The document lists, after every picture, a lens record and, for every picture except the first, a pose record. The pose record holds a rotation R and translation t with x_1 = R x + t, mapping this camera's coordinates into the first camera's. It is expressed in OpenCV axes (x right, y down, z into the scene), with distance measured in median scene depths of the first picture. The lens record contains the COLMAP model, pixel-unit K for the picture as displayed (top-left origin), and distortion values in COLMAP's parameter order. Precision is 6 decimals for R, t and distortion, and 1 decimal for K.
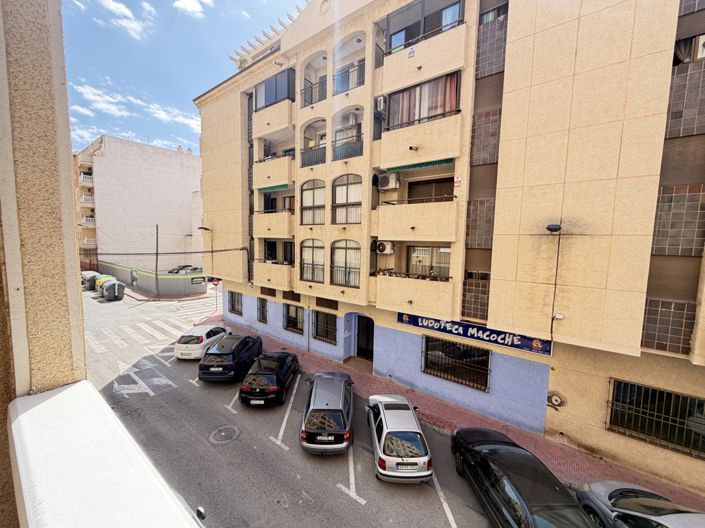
lens RADIAL K [[280.4, 0, 350.1], [0, 280.4, 265.0], [0, 0, 1]] dist [-0.002089, 0.000022]
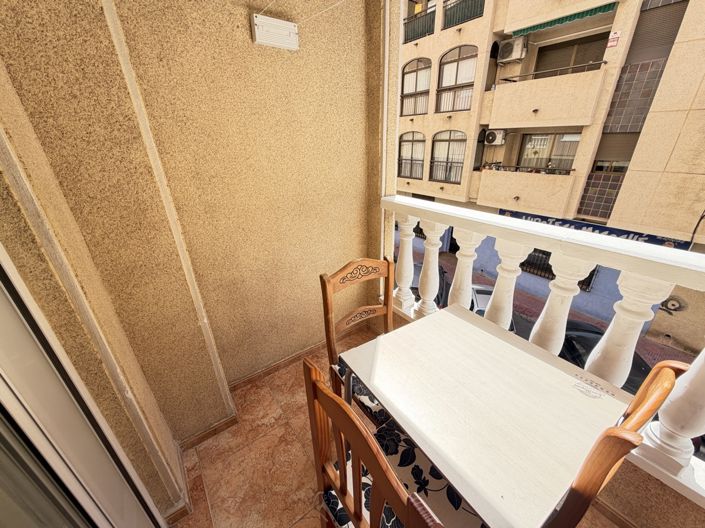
lens RADIAL K [[280.4, 0, 350.4], [0, 280.4, 265.3], [0, 0, 1]] dist [-0.002089, 0.000022]
pose [[0.957135, 0.078673, -0.278754, -0.049534], [0.020082, 0.942063, 0.334834, 0.017993], [0.288946, -0.326079, 0.900102, -0.110759]]
